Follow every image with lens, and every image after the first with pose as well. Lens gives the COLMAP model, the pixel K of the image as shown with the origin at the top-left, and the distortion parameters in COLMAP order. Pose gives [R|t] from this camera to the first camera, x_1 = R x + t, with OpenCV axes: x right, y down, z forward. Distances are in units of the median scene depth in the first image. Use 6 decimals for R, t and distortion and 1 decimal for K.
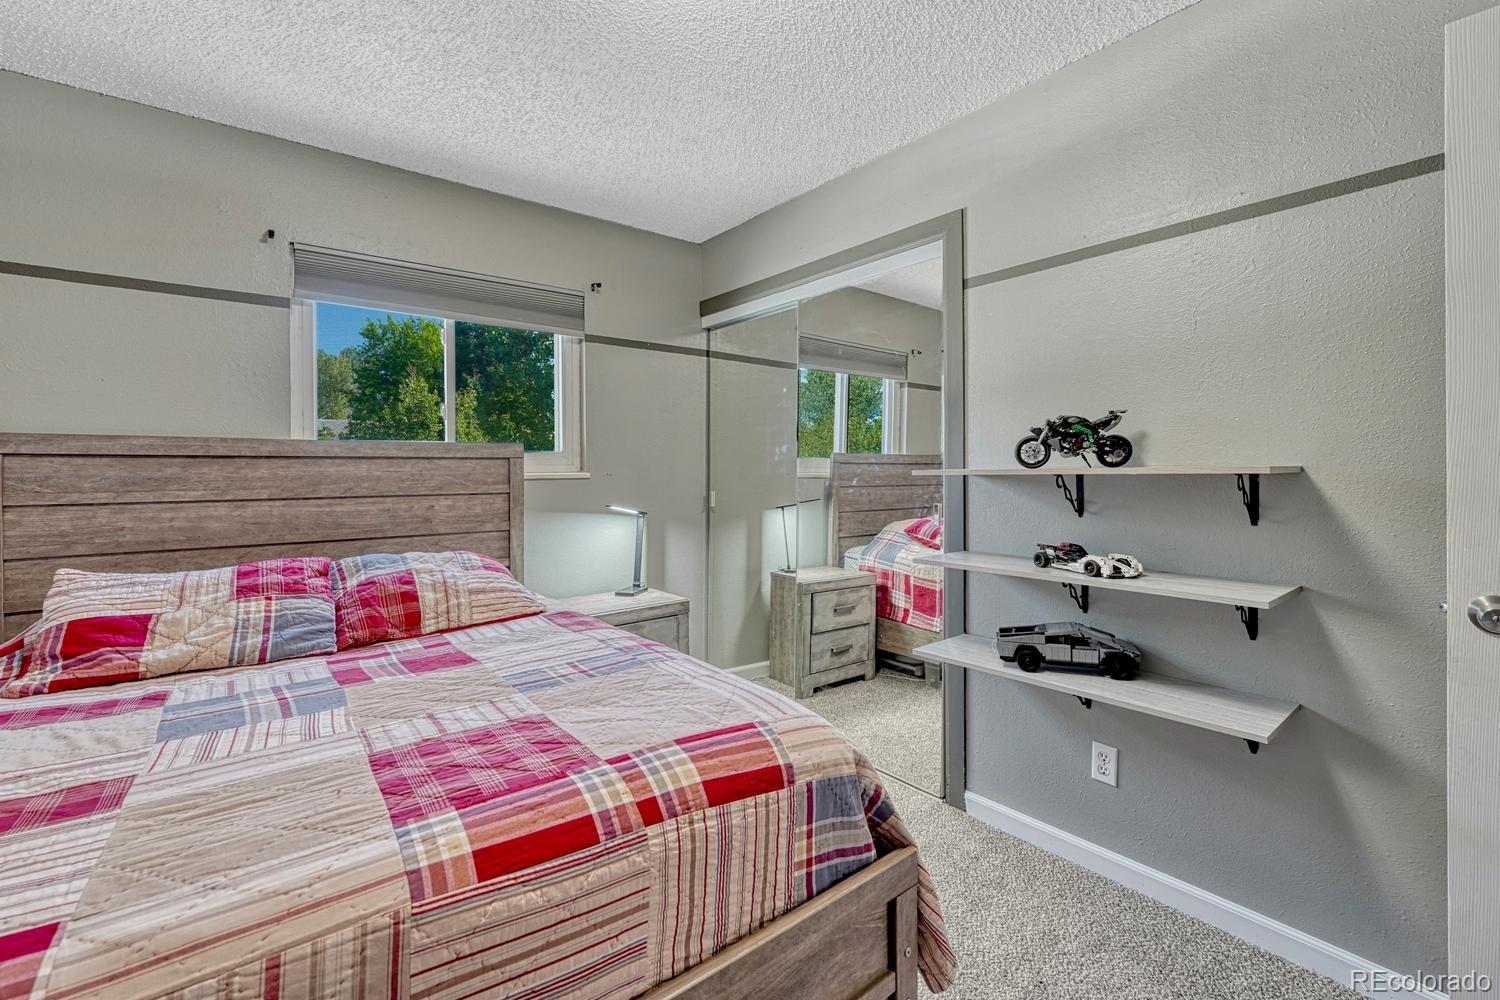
lens RADIAL K [[633.9, 0, 750.7], [0, 633.9, 486.9], [0, 0, 1]] dist [-0.008767, -0.000111]
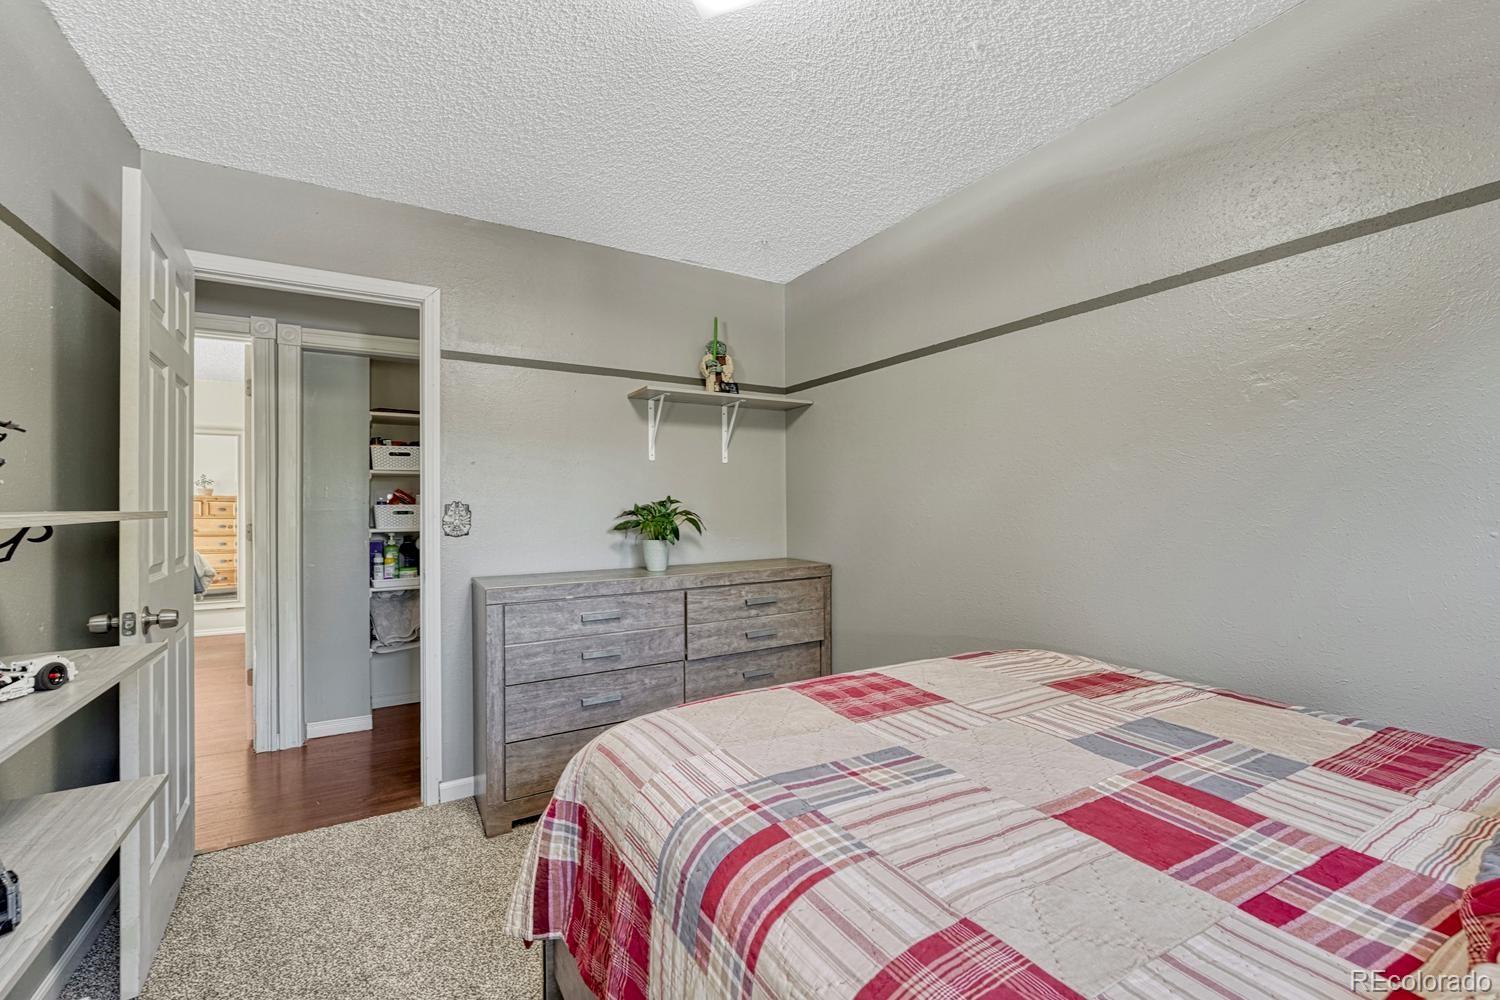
lens RADIAL K [[625.5, 0, 746.1], [0, 625.5, 502.4], [0, 0, 1]] dist [-0.012339, 0.000710]
pose [[-0.988331, 0.016423, 0.151434, -0.342533], [0.018653, 0.999737, 0.013313, -0.052867], [-0.151176, 0.015982, -0.988378, 2.331002]]
